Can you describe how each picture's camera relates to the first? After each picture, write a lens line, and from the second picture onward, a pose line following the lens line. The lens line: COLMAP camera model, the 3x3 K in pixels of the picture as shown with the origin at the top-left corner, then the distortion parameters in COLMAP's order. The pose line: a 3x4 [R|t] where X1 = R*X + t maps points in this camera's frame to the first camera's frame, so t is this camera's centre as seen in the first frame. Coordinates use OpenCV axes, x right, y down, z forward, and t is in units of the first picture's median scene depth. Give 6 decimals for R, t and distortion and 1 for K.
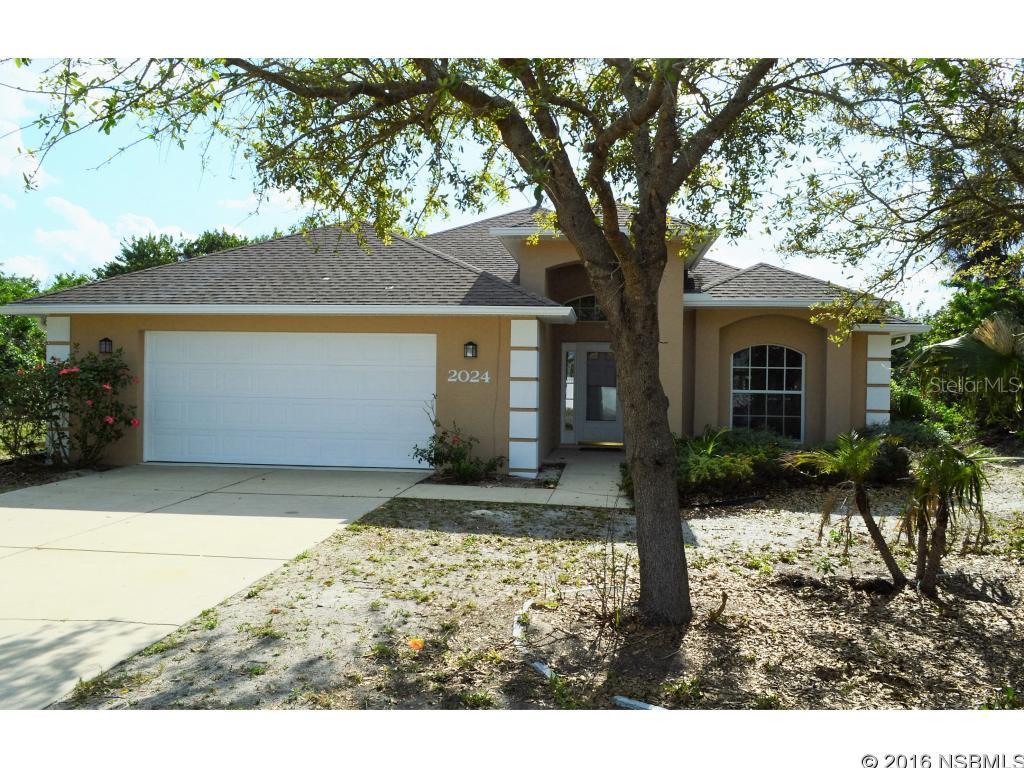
lens RADIAL K [[857.8, 0, 512.0], [0, 857.8, 384.0], [0, 0, 1]] dist [-0.003769, -0.001465]
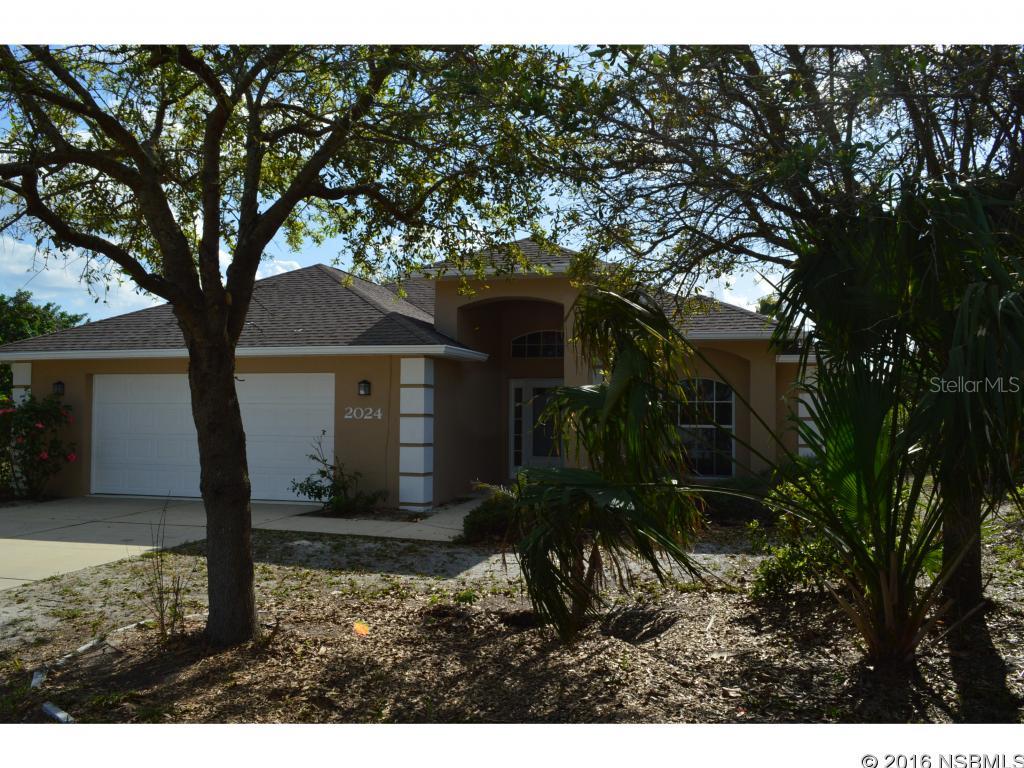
lens RADIAL K [[857.8, 0, 512.0], [0, 857.8, 384.0], [0, 0, 1]] dist [-0.003769, -0.001465]
pose [[0.987763, -0.014234, -0.155310, 0.295032], [0.007503, 0.999010, -0.043839, 0.002675], [0.155780, 0.042137, 0.986893, -0.002695]]
